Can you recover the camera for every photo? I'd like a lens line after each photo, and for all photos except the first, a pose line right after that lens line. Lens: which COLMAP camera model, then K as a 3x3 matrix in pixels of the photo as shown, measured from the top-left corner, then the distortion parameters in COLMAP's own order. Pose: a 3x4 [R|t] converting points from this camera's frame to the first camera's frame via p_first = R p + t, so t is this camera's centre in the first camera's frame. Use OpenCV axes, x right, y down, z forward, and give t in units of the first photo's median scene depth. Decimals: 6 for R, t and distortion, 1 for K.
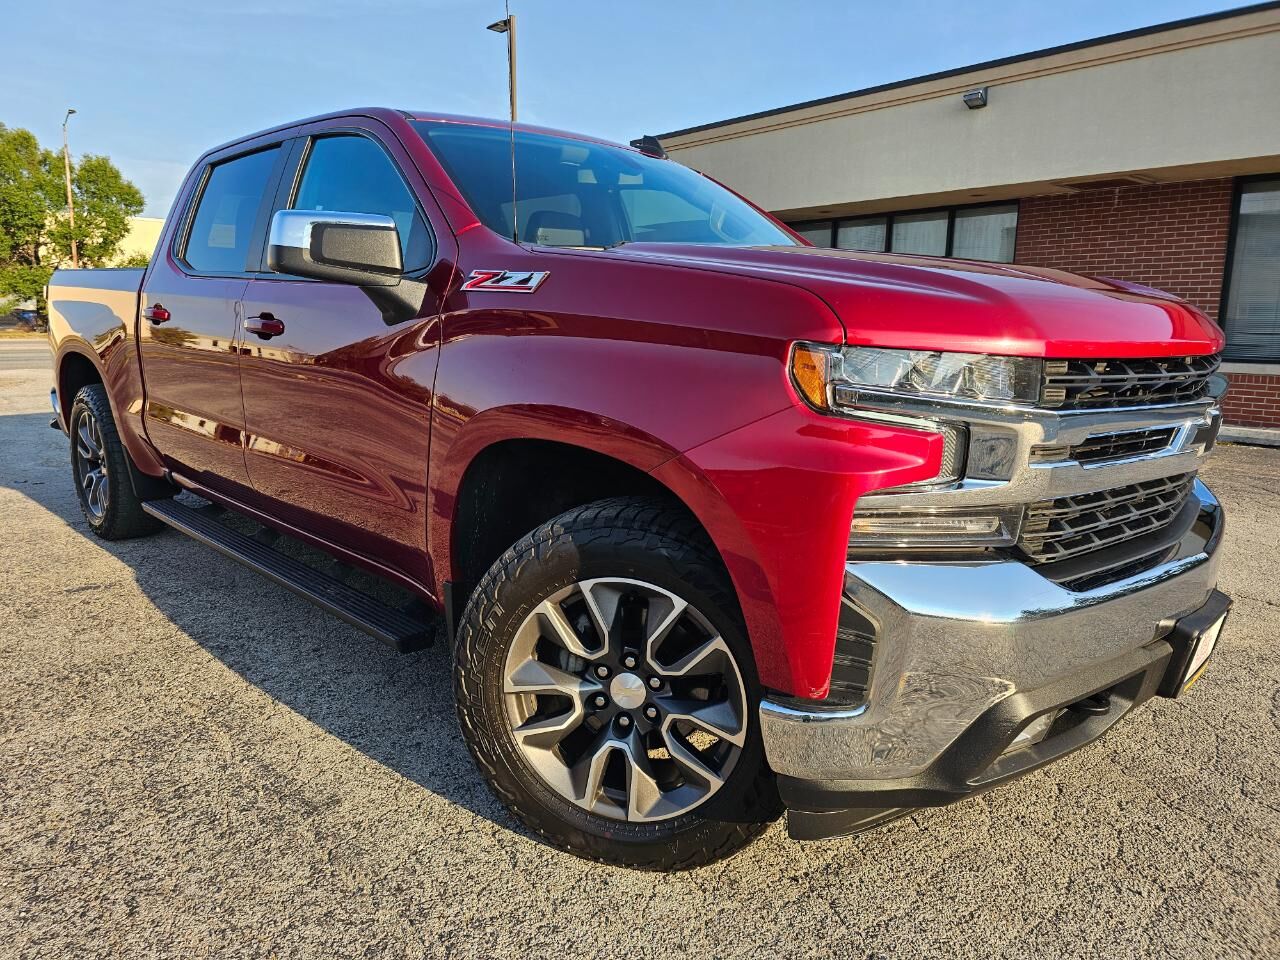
lens RADIAL K [[877.1, 0, 635.6], [0, 877.1, 481.4], [0, 0, 1]] dist [0.054670, -0.053833]
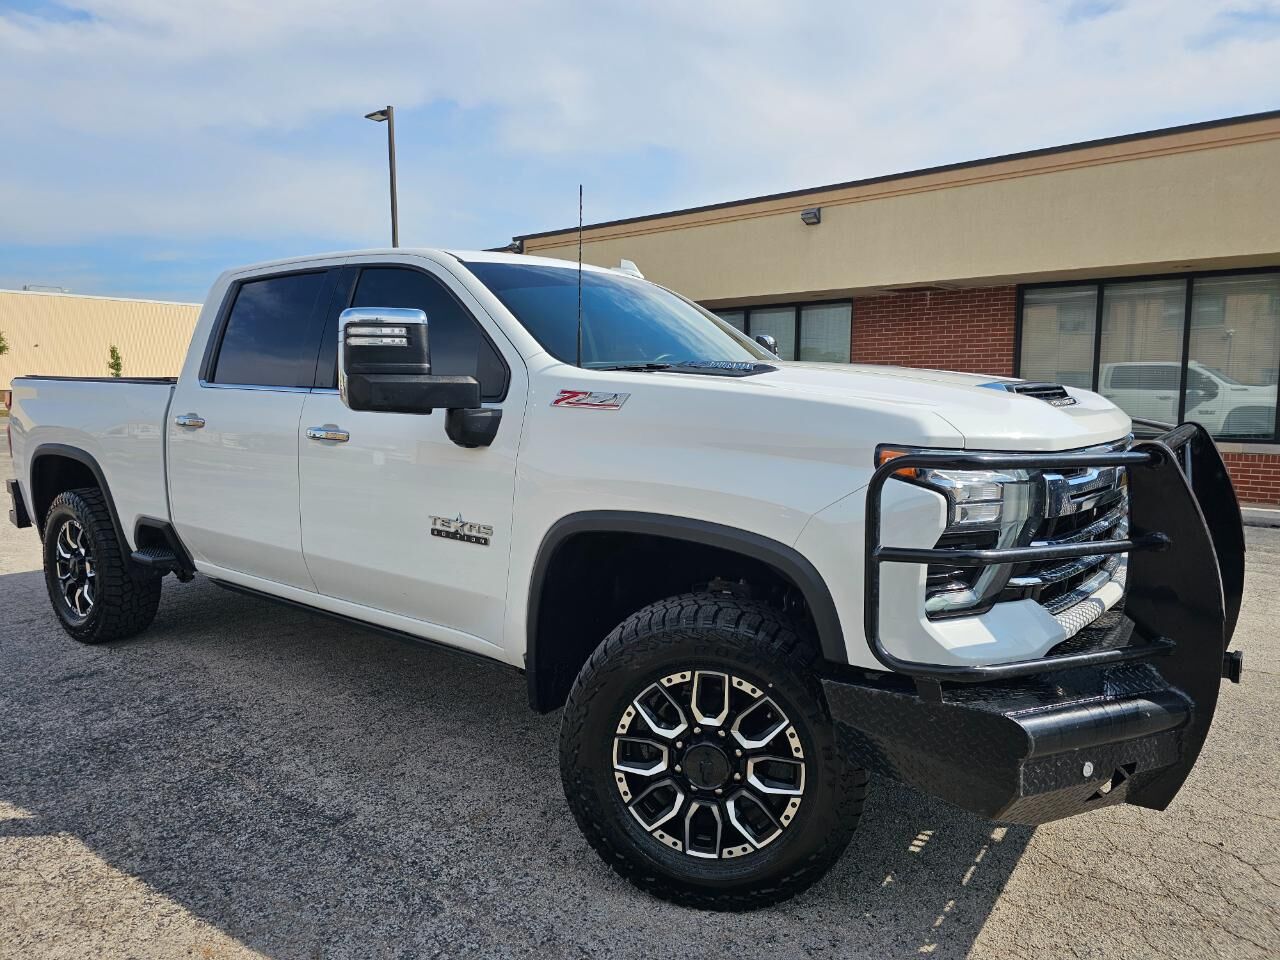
lens RADIAL K [[879.5, 0, 644.9], [0, 879.5, 482.2], [0, 0, 1]] dist [0.050333, -0.051082]
pose [[0.989034, -0.029919, 0.144623, -0.061113], [0.039816, 0.997023, -0.066031, -0.038538], [-0.142217, 0.071065, 0.987281, -0.394172]]
